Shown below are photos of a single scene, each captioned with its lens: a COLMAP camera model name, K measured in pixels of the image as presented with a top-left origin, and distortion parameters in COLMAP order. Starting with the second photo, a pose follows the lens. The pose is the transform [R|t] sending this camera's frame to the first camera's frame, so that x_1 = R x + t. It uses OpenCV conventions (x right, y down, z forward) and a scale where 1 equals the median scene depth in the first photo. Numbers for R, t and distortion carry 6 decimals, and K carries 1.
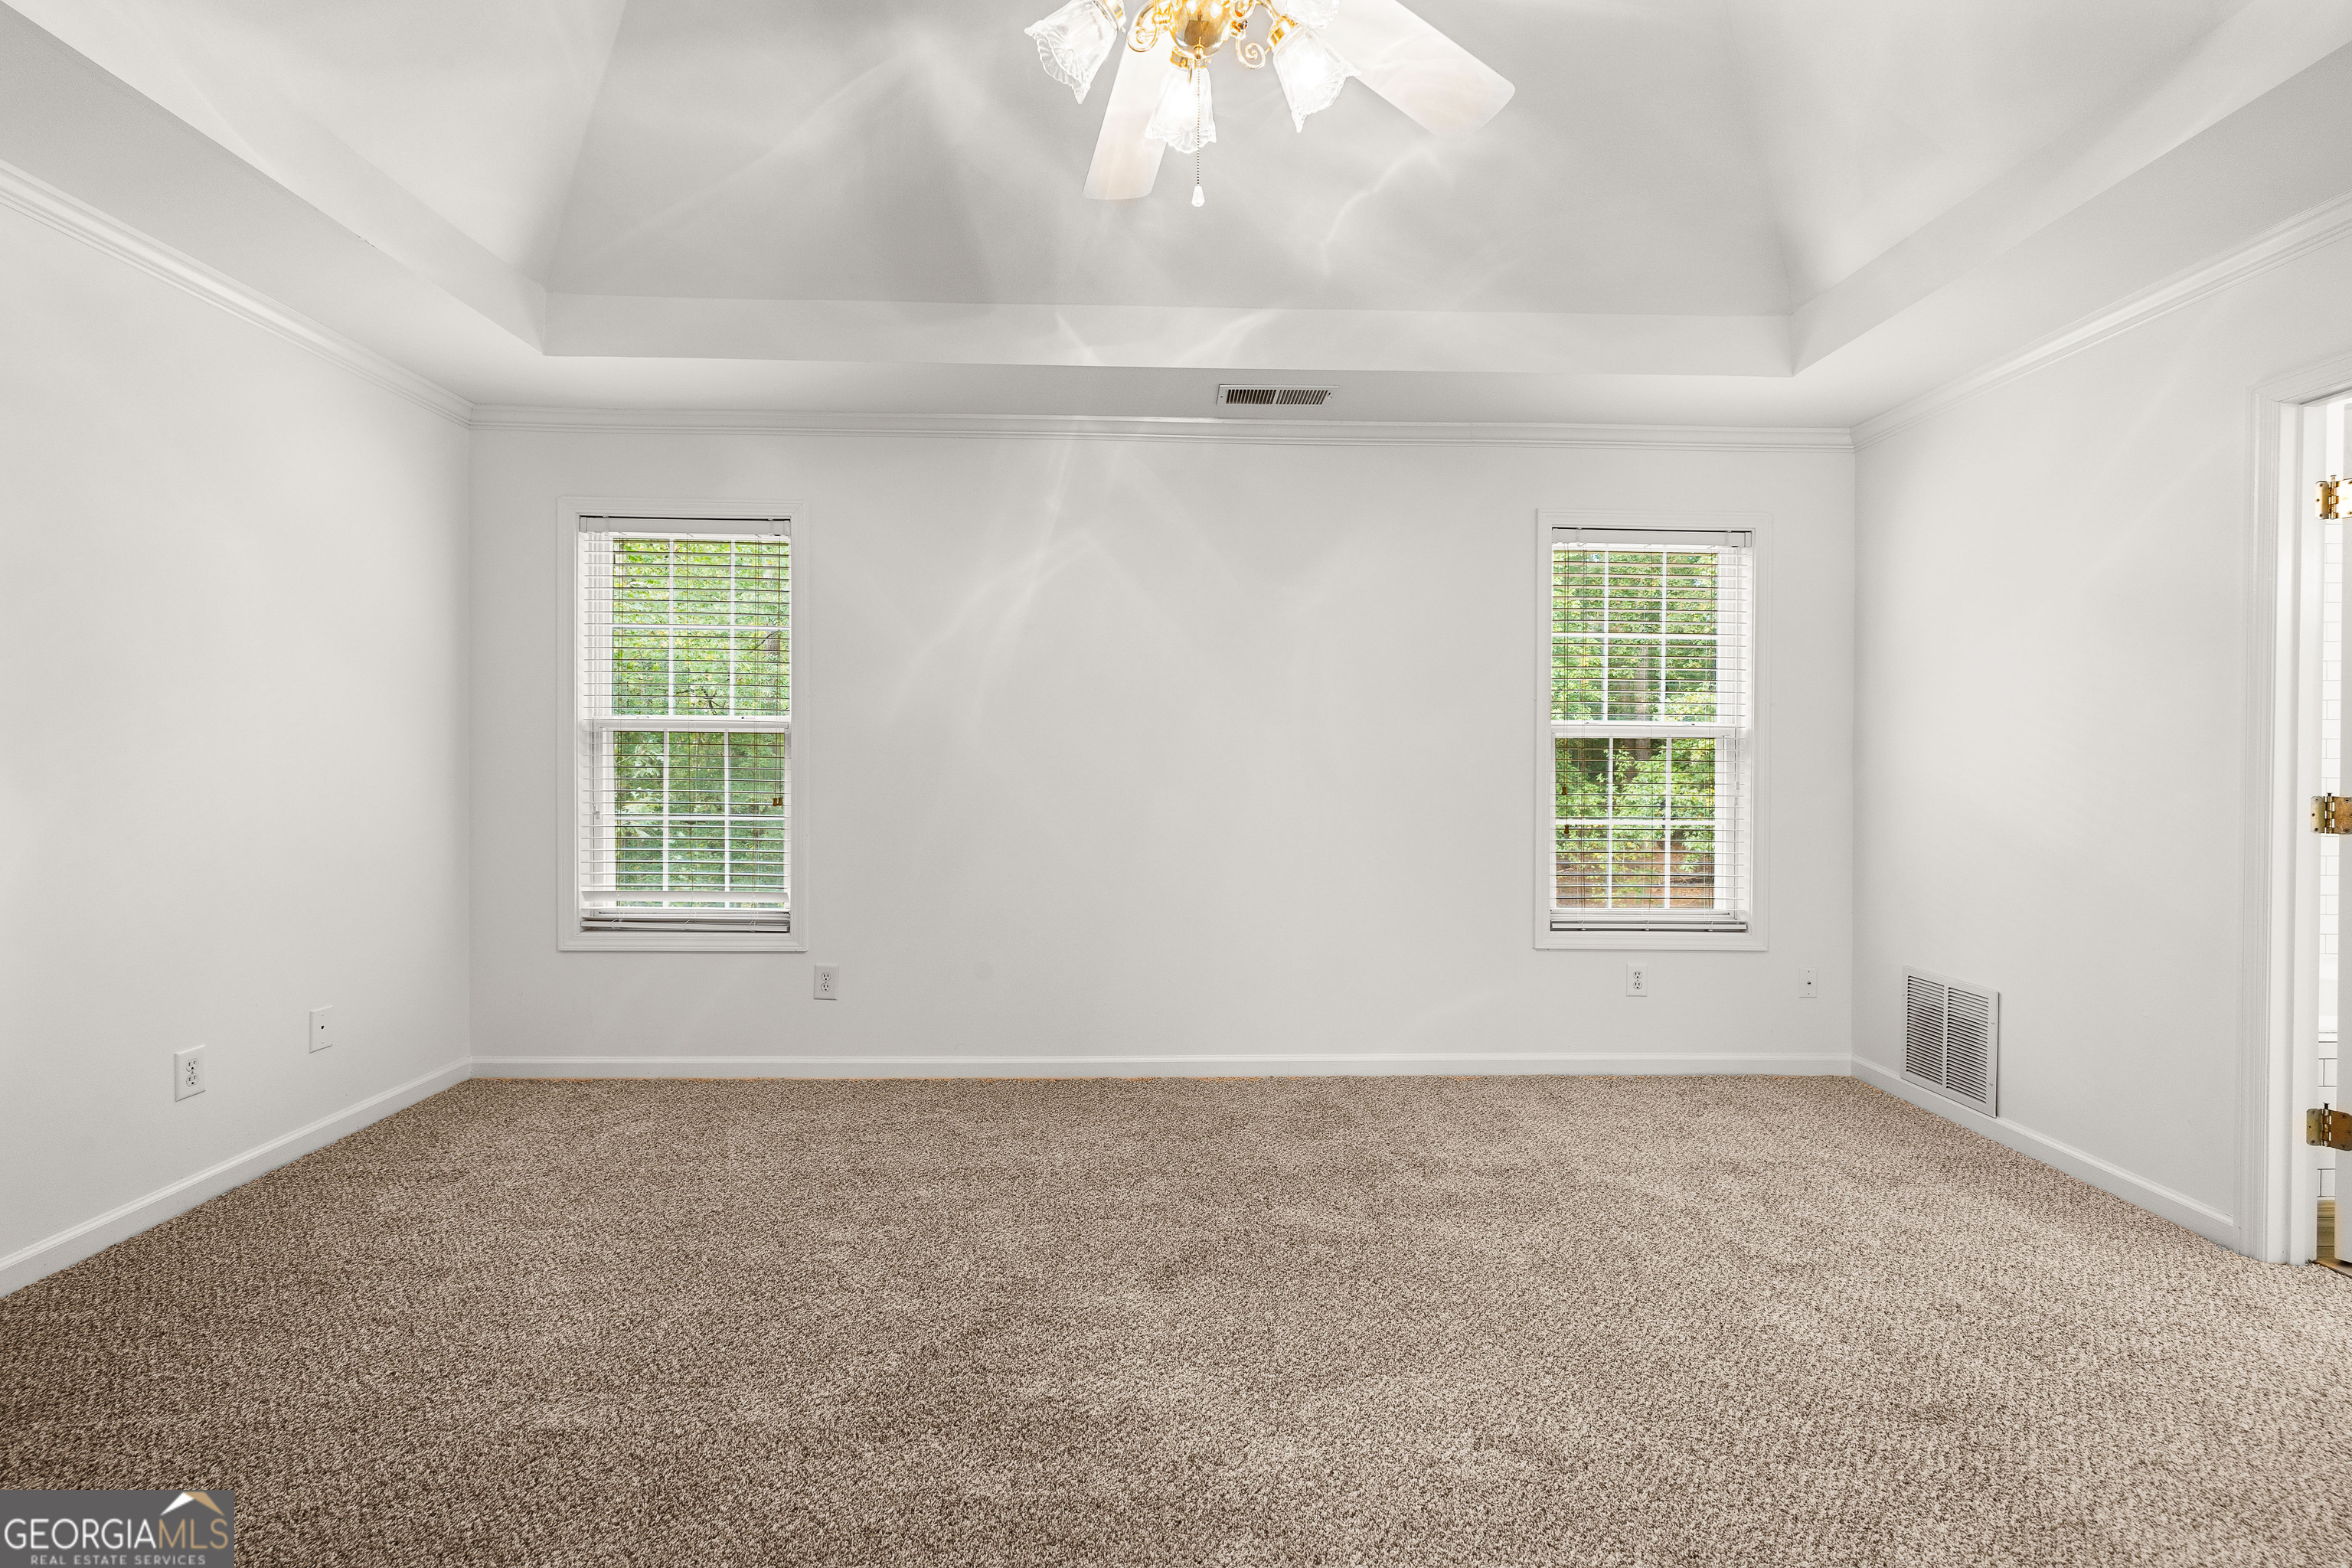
lens RADIAL K [[1003.2, 0, 1174.8], [0, 1003.2, 769.6], [0, 0, 1]] dist [-0.001293, -0.000132]
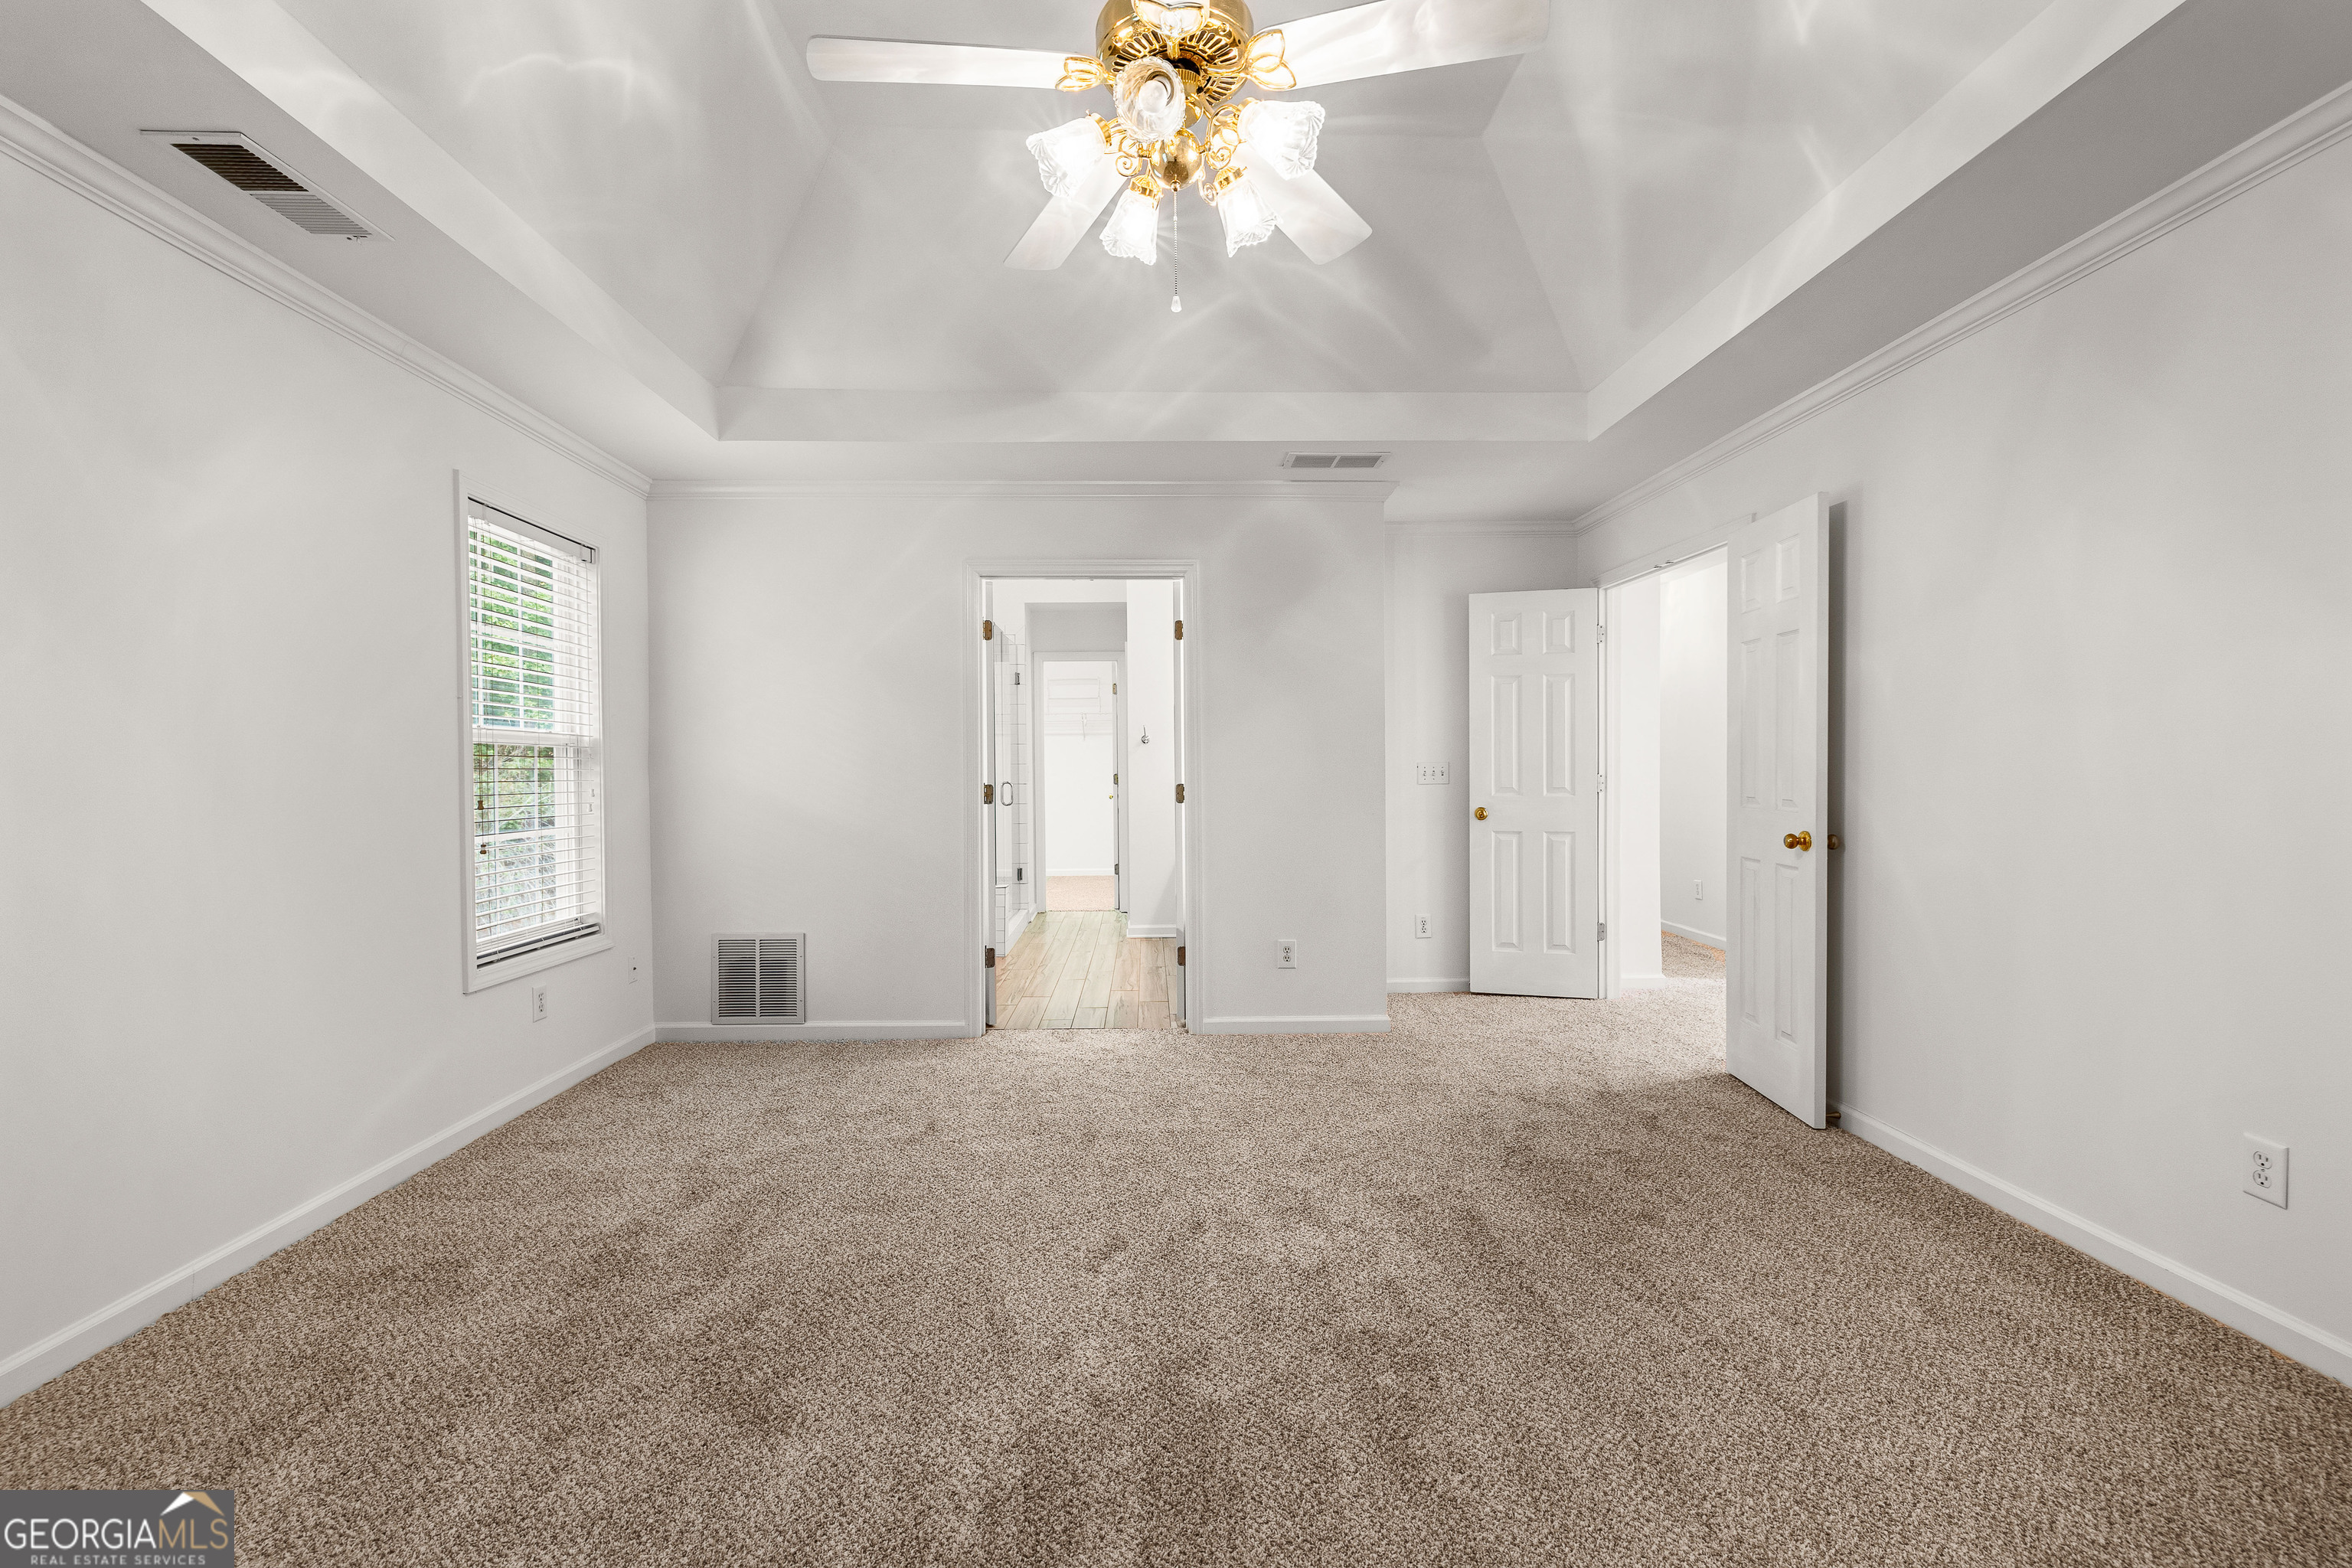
lens RADIAL K [[1003.2, 0, 1174.8], [0, 1003.2, 769.6], [0, 0, 1]] dist [-0.001293, -0.000132]
pose [[-0.004502, -0.006266, 0.999970, -0.504169], [0.016153, 0.999849, 0.006338, -0.004717], [-0.999859, 0.016181, -0.004400, 0.426568]]
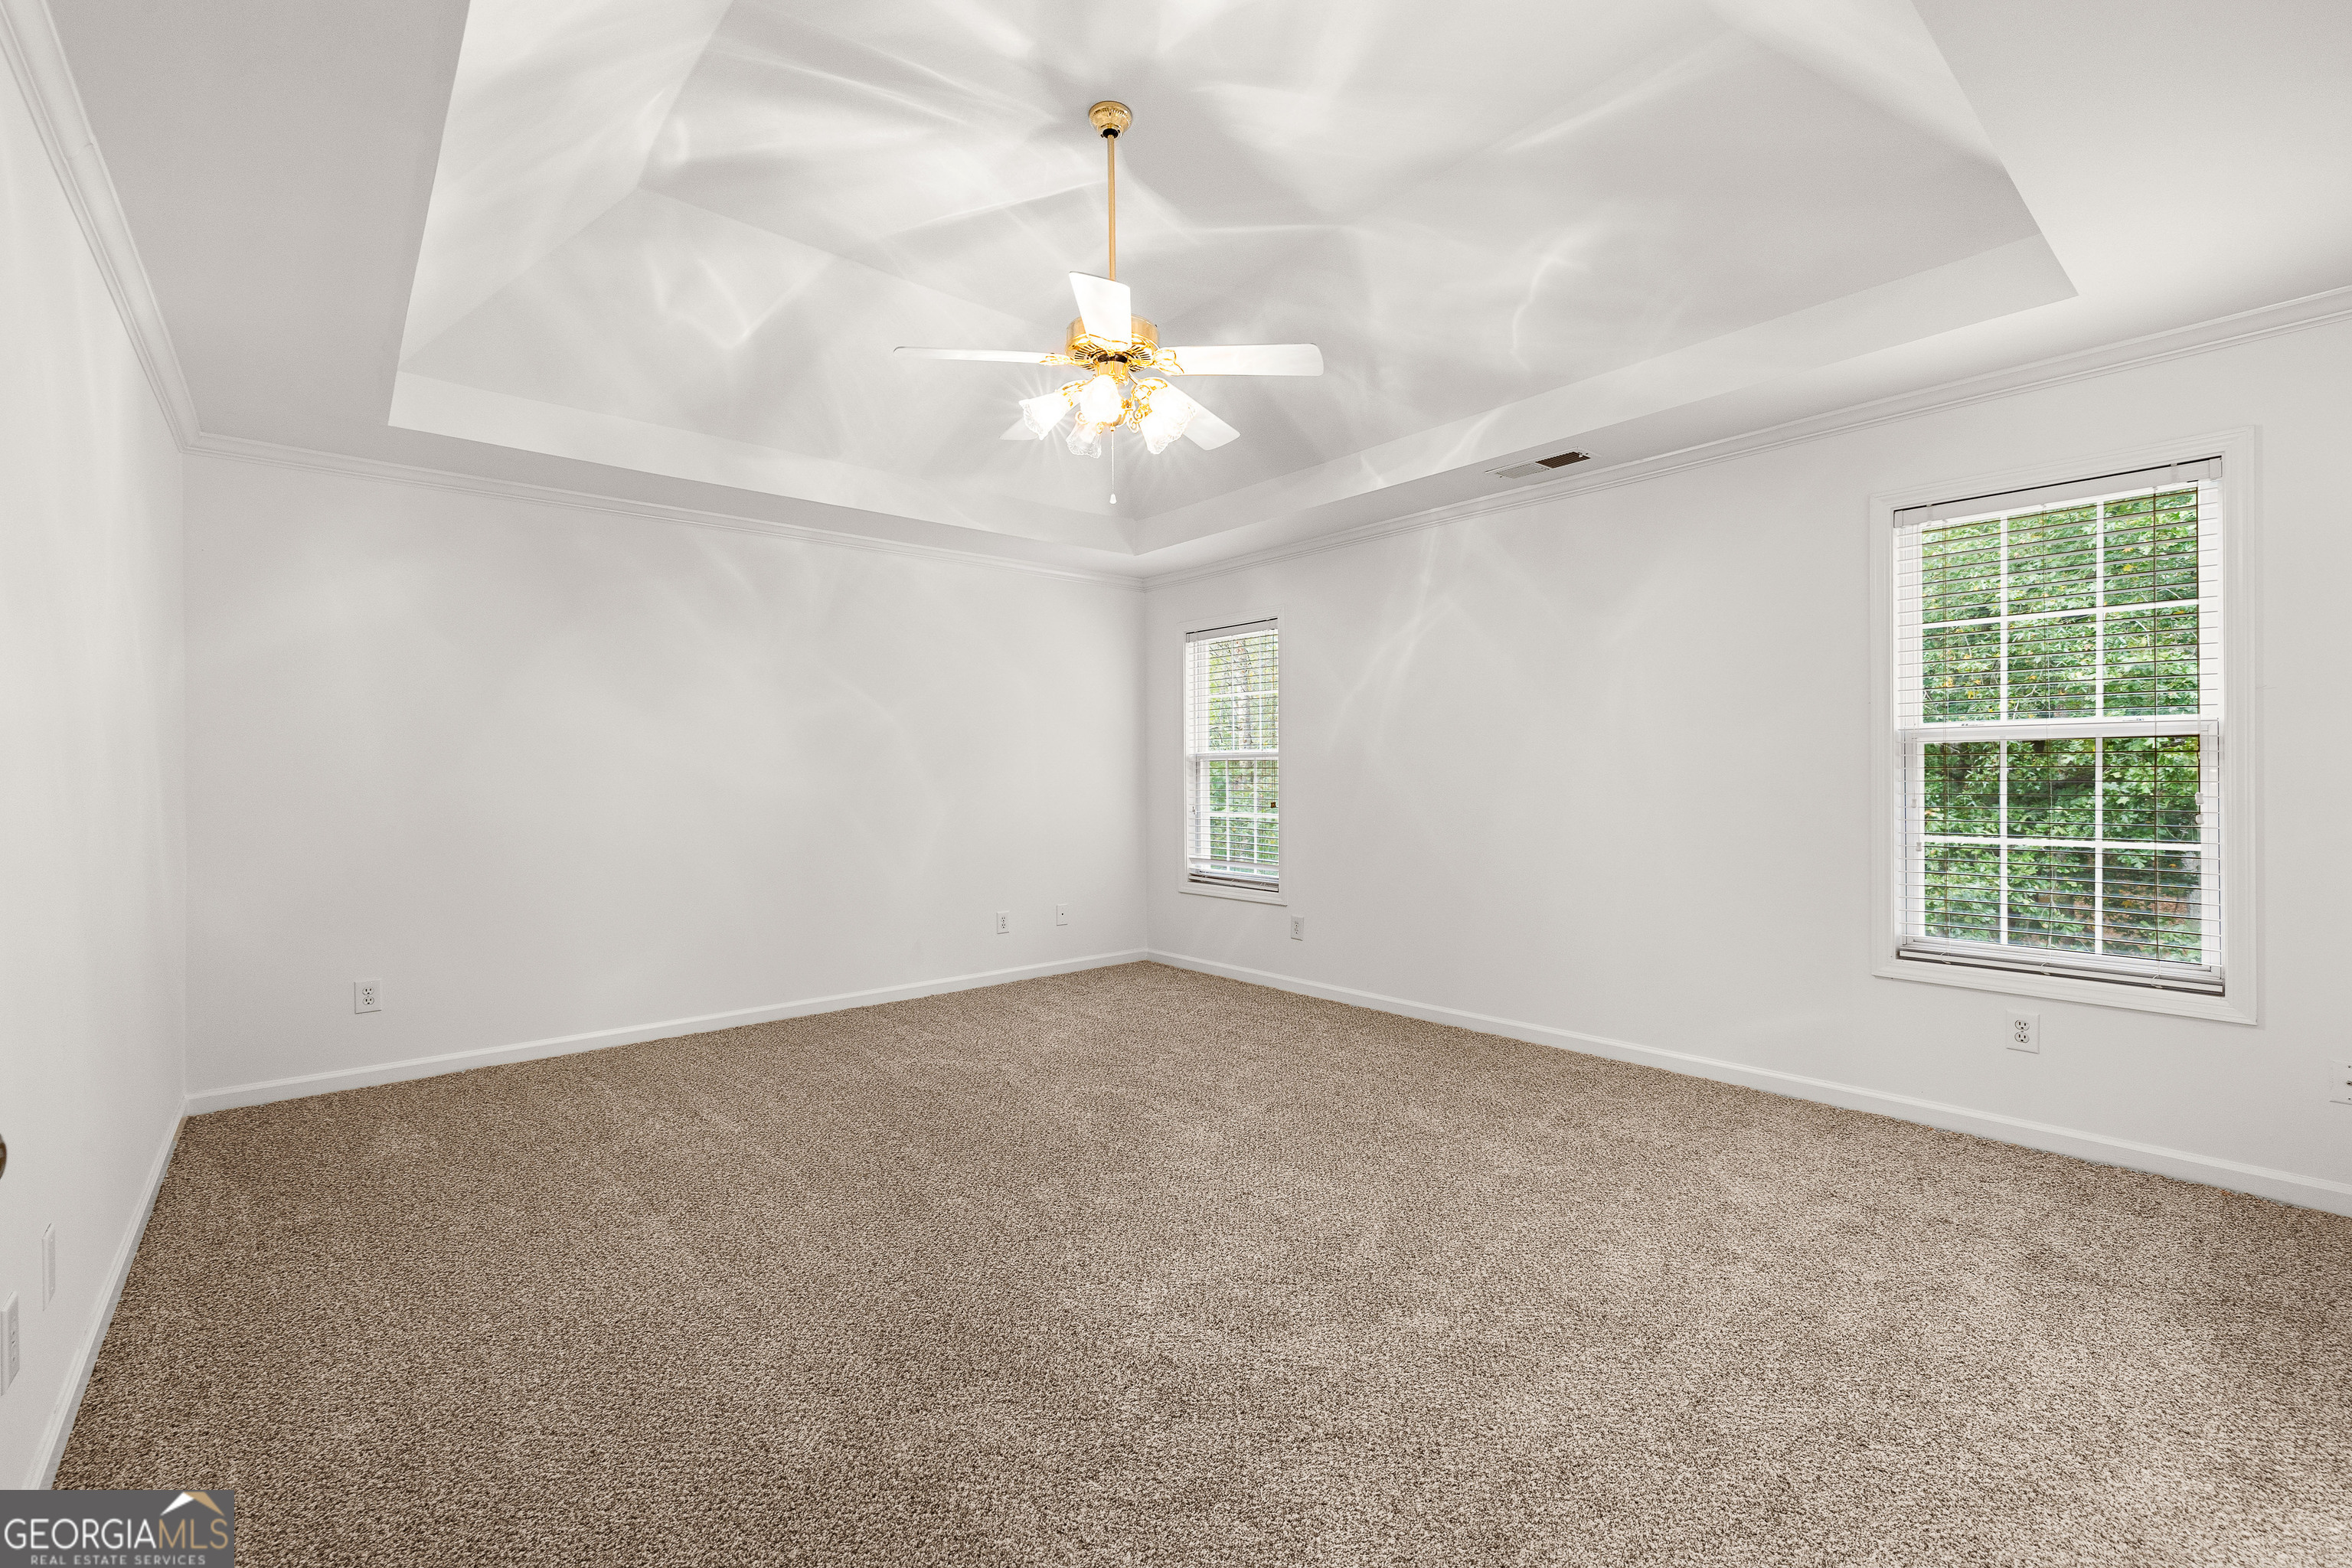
lens RADIAL K [[994.2, 0, 1164.8], [0, 994.2, 776.3], [0, 0, 1]] dist [-0.000193, 0.000256]
pose [[0.629142, -0.011222, -0.777209, 0.690950], [0.005527, 0.999935, -0.009964, 0.002607], [0.777271, 0.001973, 0.629163, -0.075270]]
